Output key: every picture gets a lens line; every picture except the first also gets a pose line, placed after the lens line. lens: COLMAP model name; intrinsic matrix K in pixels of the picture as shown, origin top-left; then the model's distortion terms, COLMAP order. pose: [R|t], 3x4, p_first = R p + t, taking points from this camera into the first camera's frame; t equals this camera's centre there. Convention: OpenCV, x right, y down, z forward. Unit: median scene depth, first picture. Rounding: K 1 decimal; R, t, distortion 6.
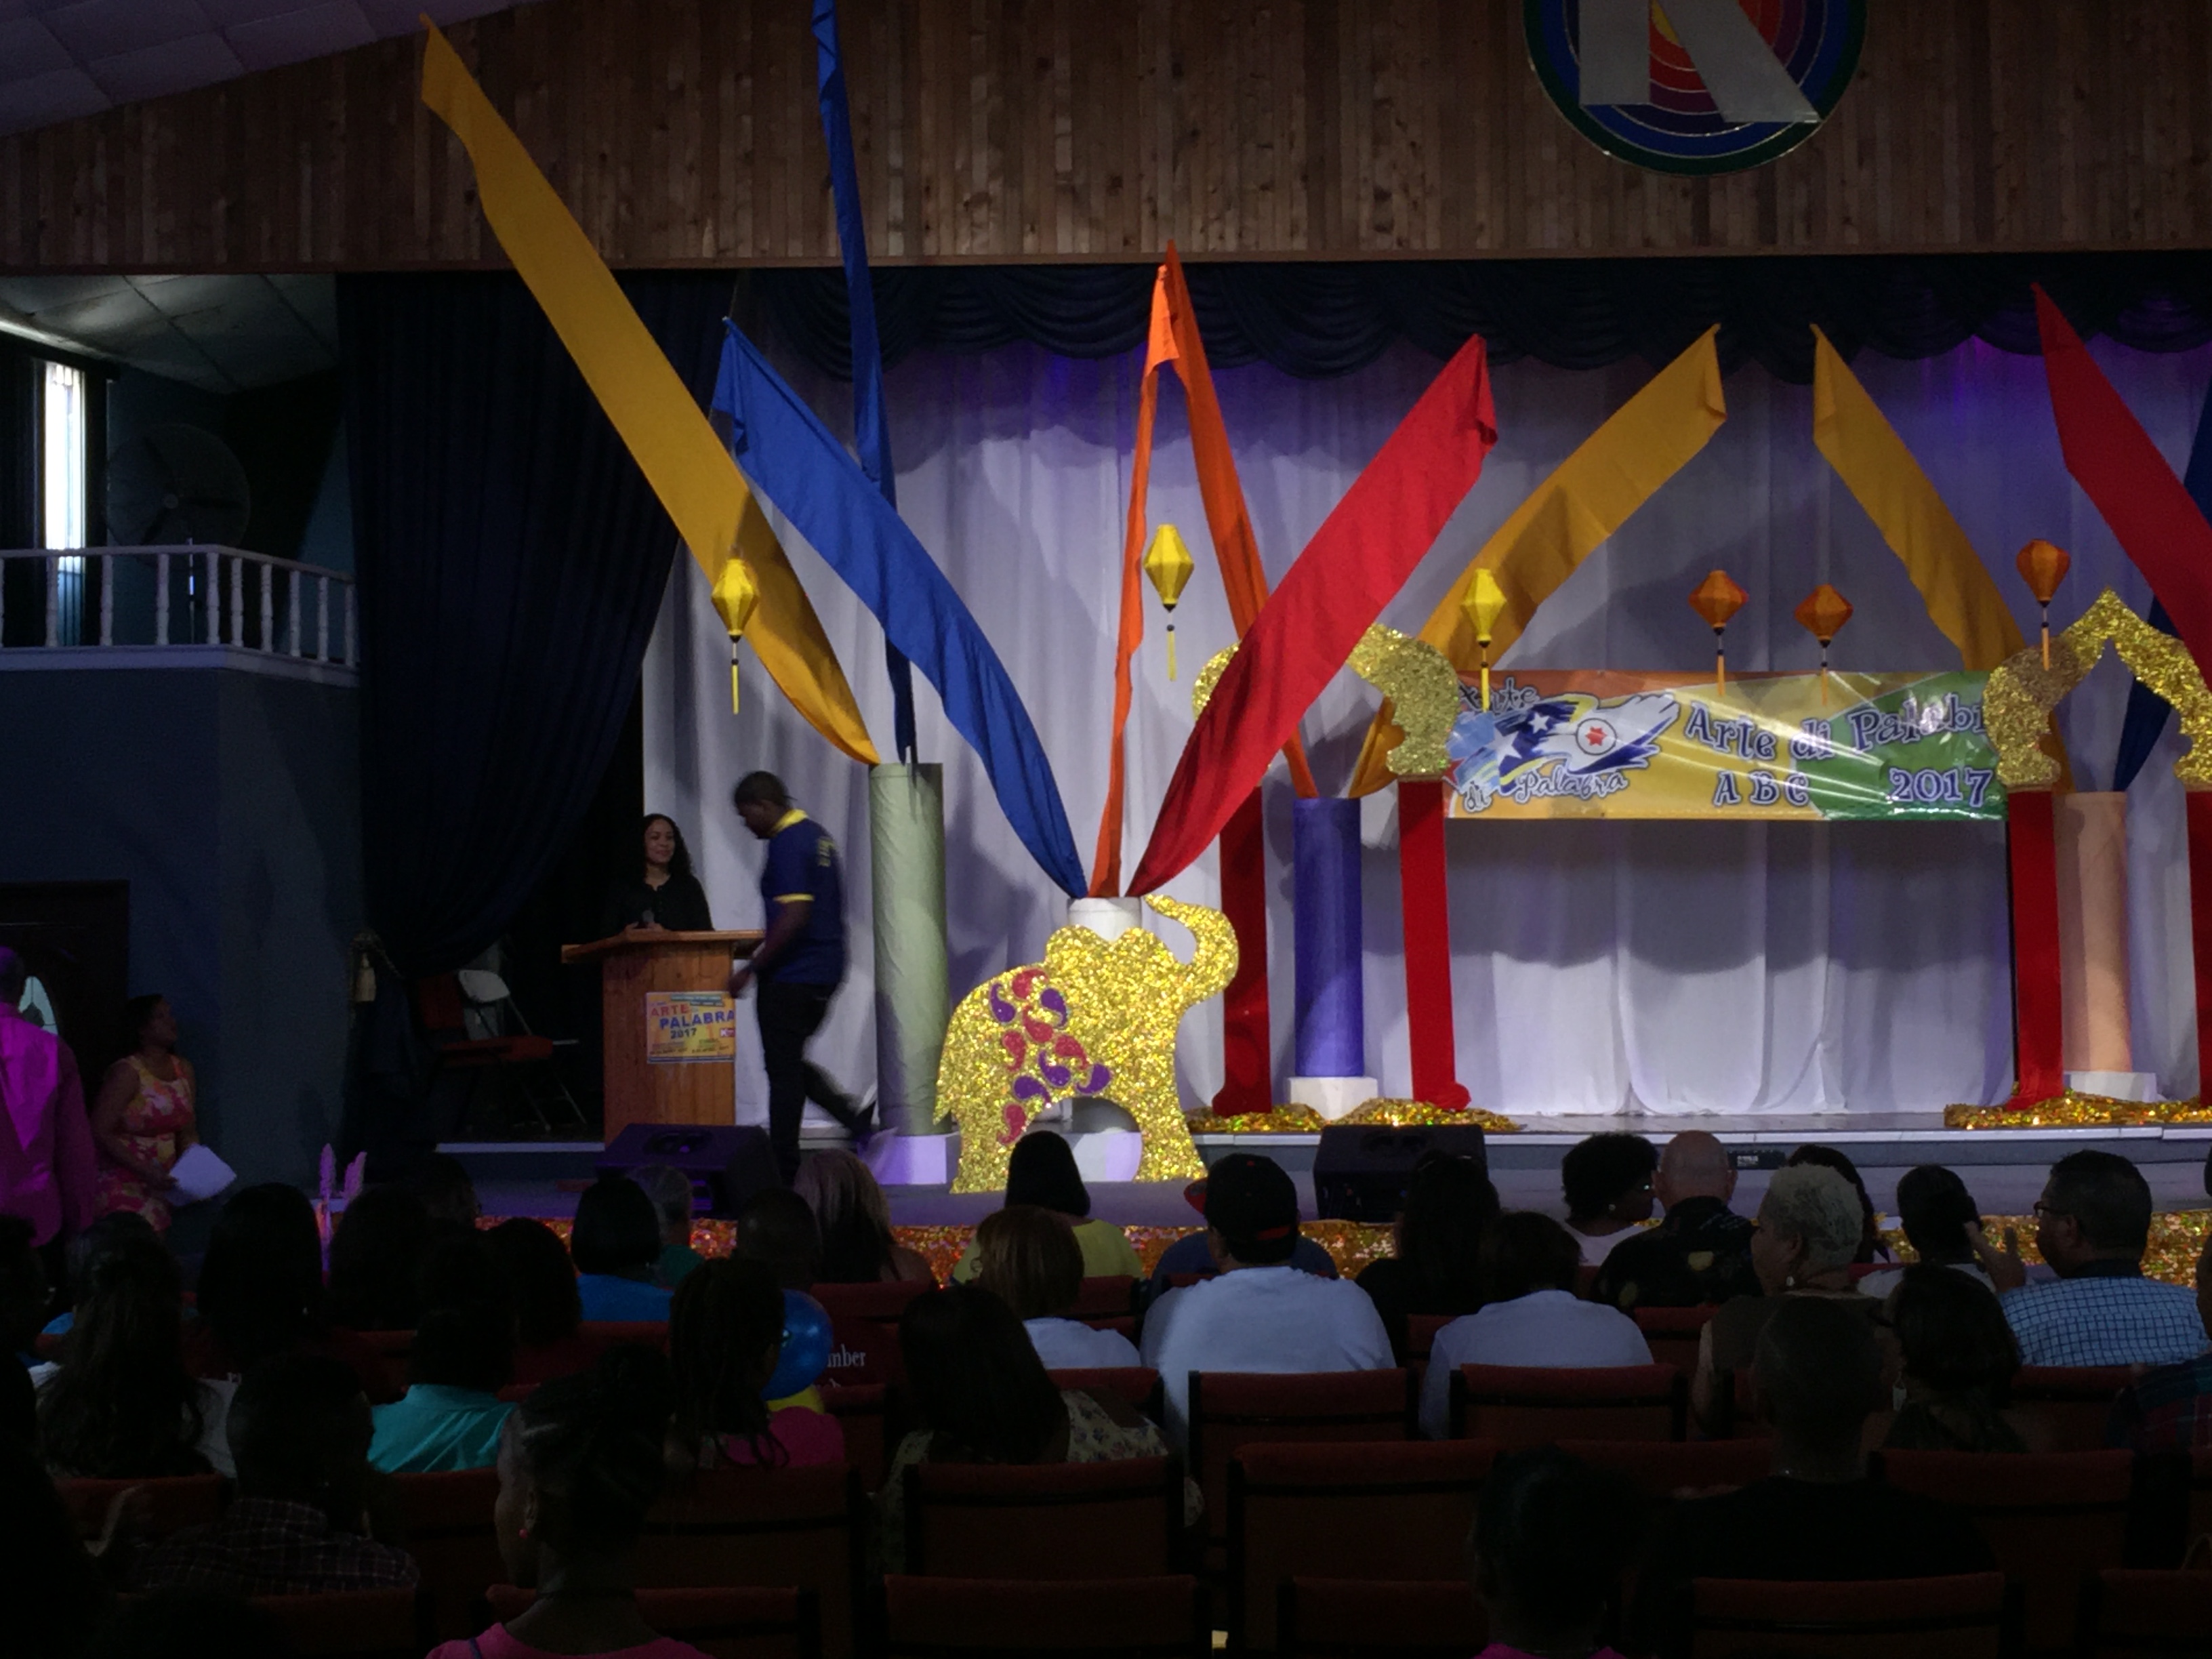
lens RADIAL K [[3239.2, 0, 1063.1], [0, 3239.2, 822.3], [0, 0, 1]] dist [0.037451, 0.056582]
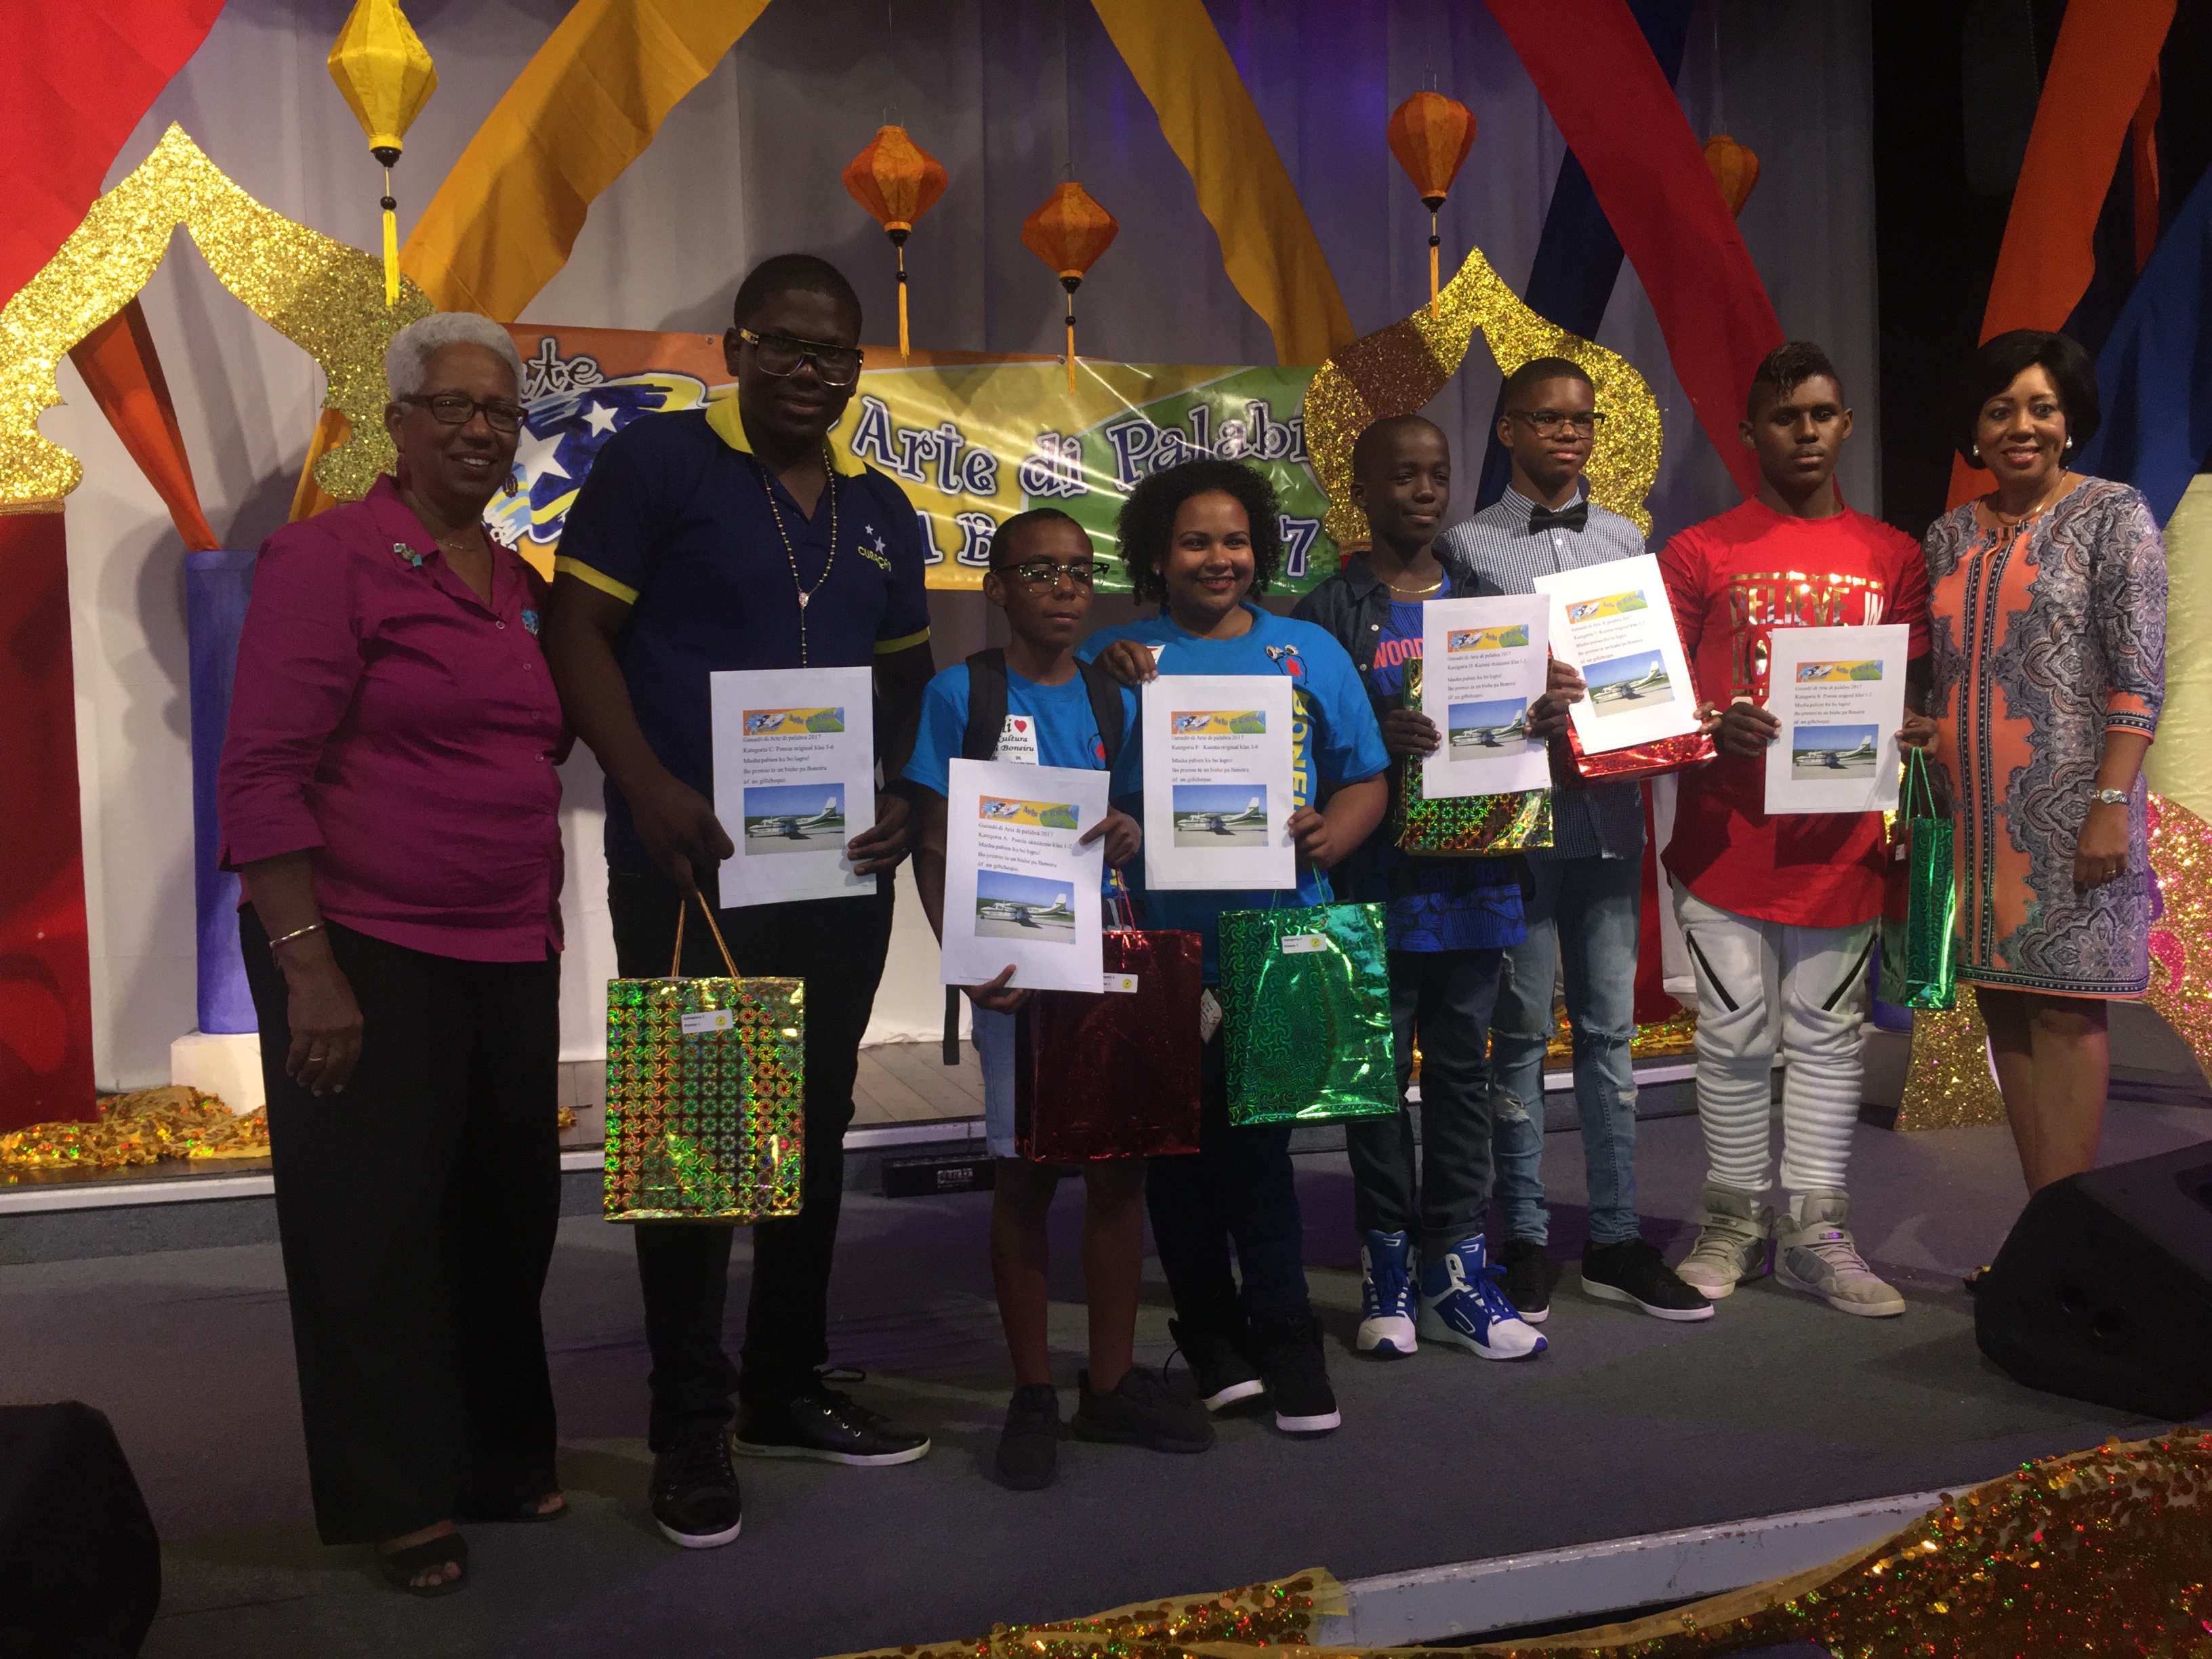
lens RADIAL K [[1872.3, 0, 1095.2], [0, 1872.3, 816.5], [0, 0, 1]] dist [0.068811, -0.101390]
pose [[0.963892, -0.020228, 0.265525, 0.140856], [0.007831, 0.998833, 0.047665, 0.025376], [-0.266179, -0.043864, 0.962925, 0.645416]]
